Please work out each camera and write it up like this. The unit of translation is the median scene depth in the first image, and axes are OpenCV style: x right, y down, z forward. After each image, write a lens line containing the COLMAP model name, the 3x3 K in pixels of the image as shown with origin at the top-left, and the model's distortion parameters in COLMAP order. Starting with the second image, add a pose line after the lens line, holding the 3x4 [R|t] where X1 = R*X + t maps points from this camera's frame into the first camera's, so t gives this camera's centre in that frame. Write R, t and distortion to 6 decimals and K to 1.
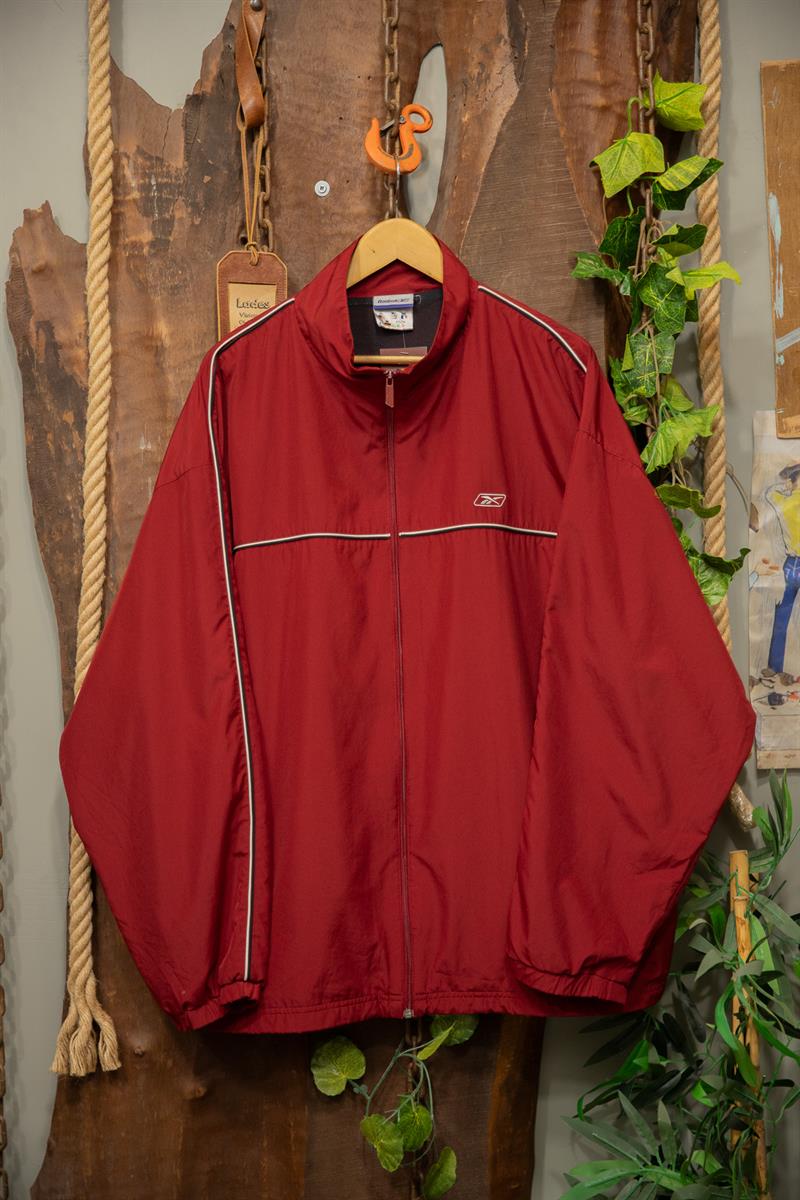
lens RADIAL K [[1828.3, 0, 399.8], [0, 1828.3, 622.9], [0, 0, 1]] dist [0.084786, 0.000000]
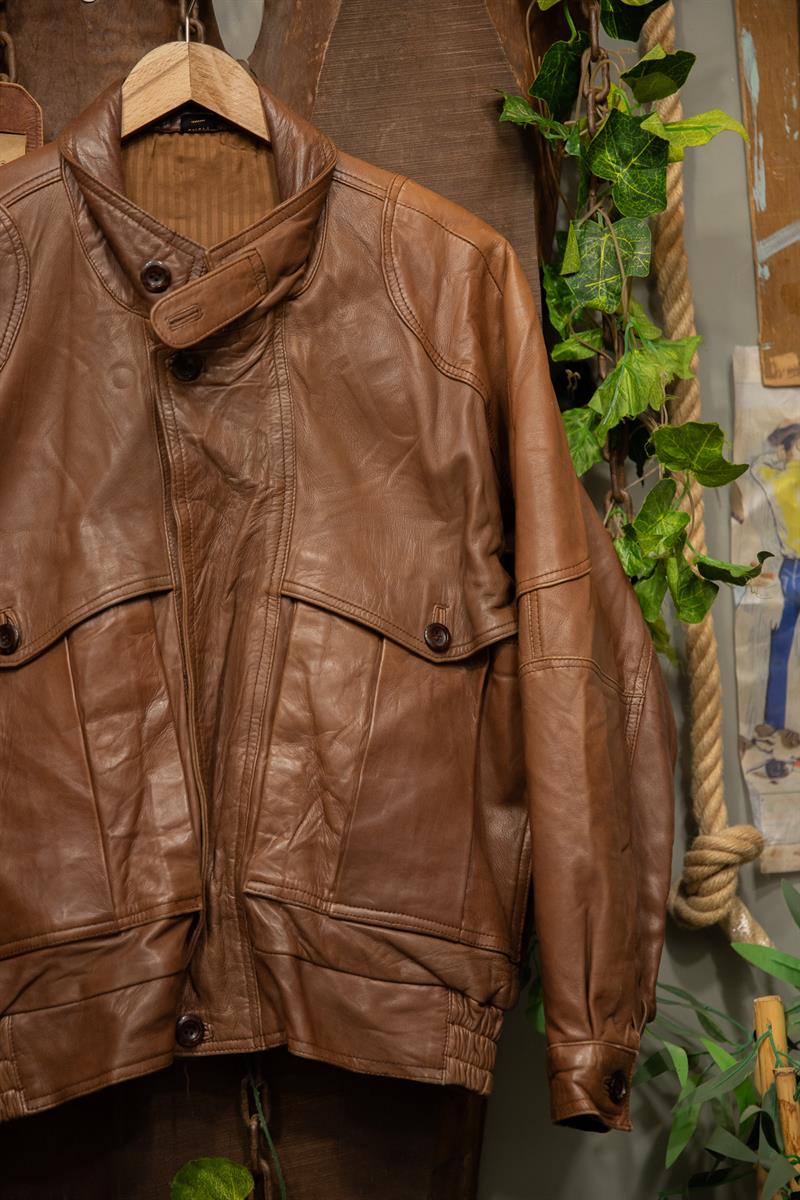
lens RADIAL K [[2172.8, 0, 411.3], [0, 2172.8, 616.2], [0, 0, 1]] dist [0.152732, 0.000000]
pose [[0.974747, -0.024592, 0.221954, -0.108410], [0.038628, 0.997503, -0.059119, 0.028845], [-0.219946, 0.066200, 0.973263, 0.249711]]
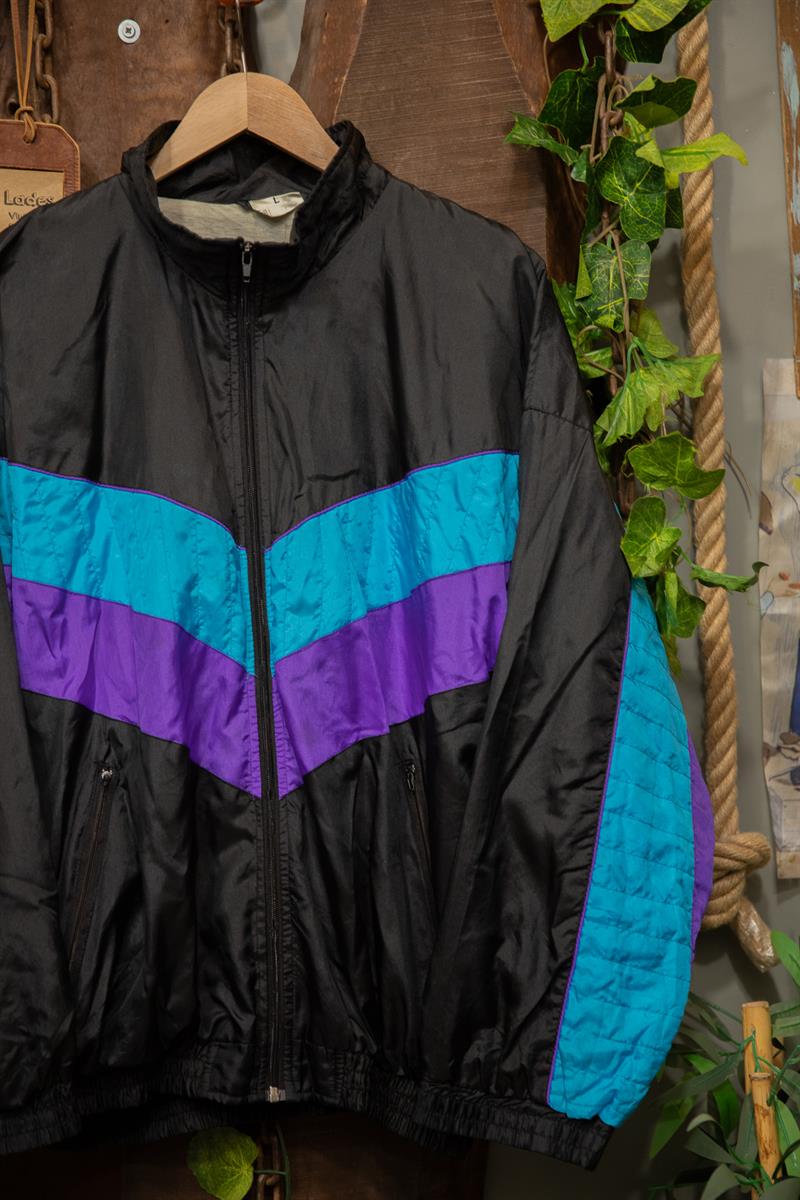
lens RADIAL K [[2172.8, 0, 404.8], [0, 2172.8, 619.8], [0, 0, 1]] dist [0.152732, 0.000000]
pose [[0.998905, -0.010514, 0.045599, 0.020006], [0.011818, 0.999526, -0.028421, 0.004595], [-0.045278, 0.028929, 0.998555, 0.192595]]
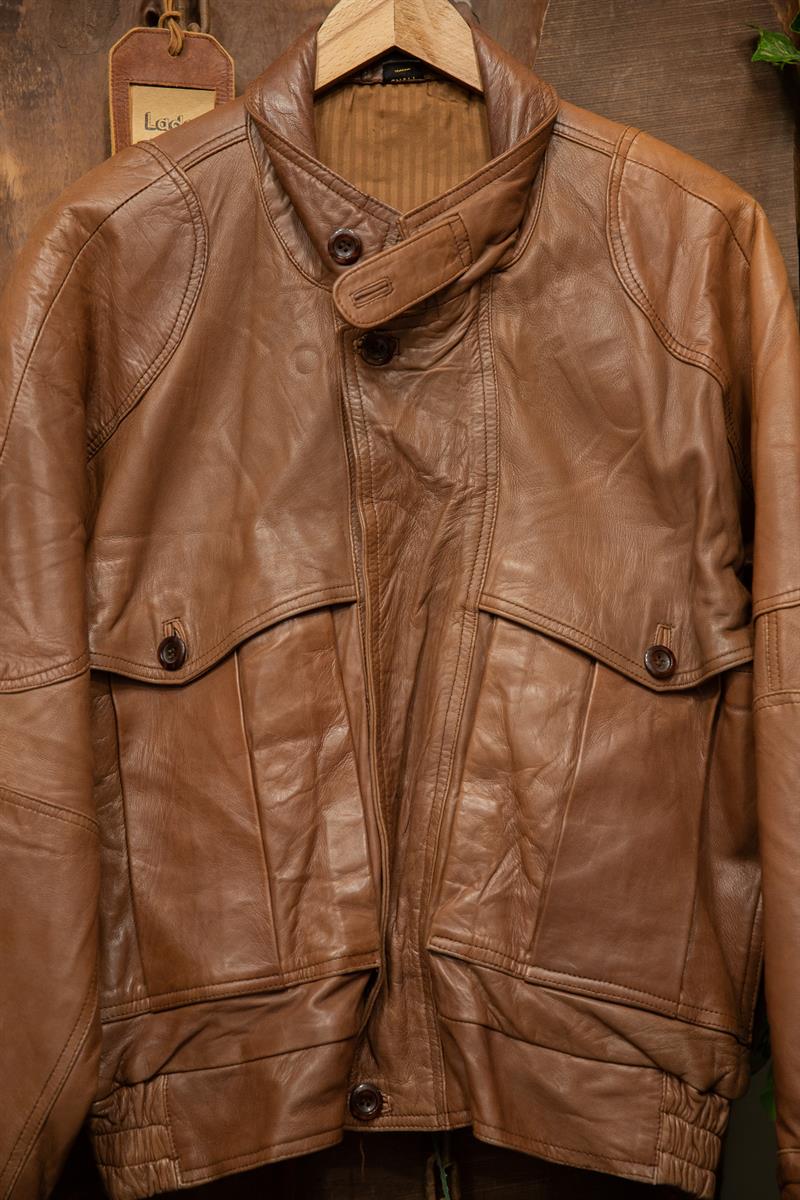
lens RADIAL K [[2172.8, 0, 393.3], [0, 2172.8, 616.1], [0, 0, 1]] dist [0.152732, 0.000000]
pose [[0.997933, -0.005105, 0.064060, -0.055781], [0.008658, 0.998432, -0.055308, 0.014100], [-0.063678, 0.055748, 0.996412, 0.332984]]
